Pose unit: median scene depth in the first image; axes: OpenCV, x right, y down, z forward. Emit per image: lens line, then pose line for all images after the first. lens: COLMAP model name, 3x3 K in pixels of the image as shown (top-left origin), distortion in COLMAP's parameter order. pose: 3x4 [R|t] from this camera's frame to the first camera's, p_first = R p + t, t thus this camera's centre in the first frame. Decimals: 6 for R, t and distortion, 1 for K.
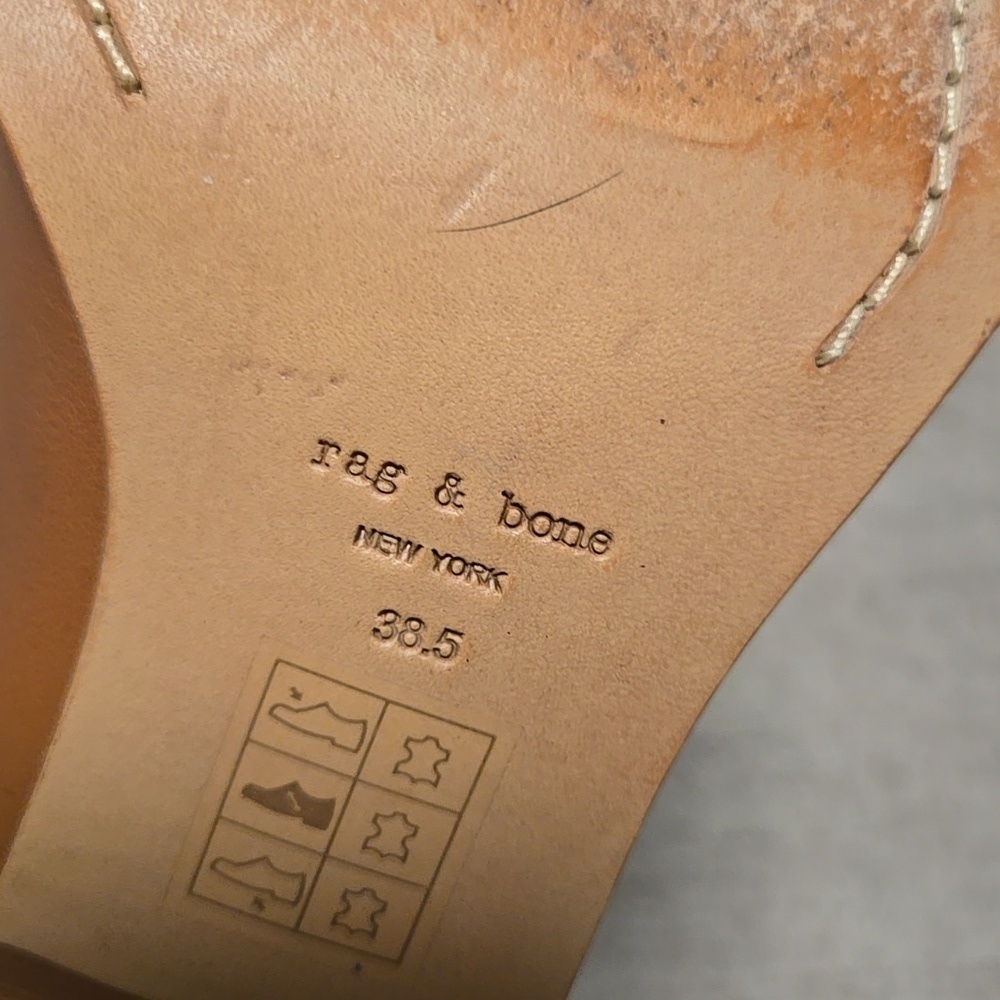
lens RADIAL K [[1353.9, 0, 500.0], [0, 1353.9, 500.0], [0, 0, 1]] dist [0.025911, 0.012016]
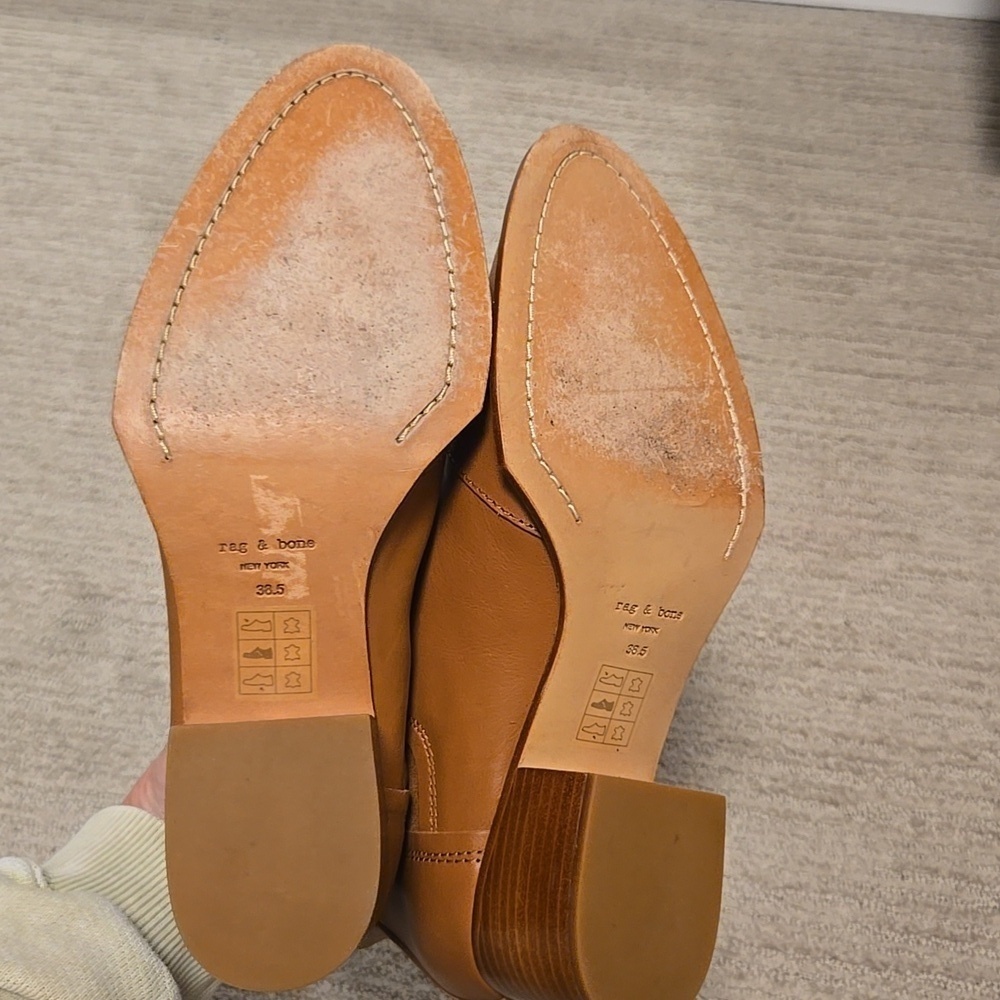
lens RADIAL K [[1353.9, 0, 500.0], [0, 1353.9, 500.0], [0, 0, 1]] dist [0.025911, 0.012016]
pose [[0.883182, -0.143842, 0.446430, -1.912881], [0.117007, 0.989289, 0.087276, -0.643370], [-0.454202, -0.024845, 0.890552, -1.992205]]
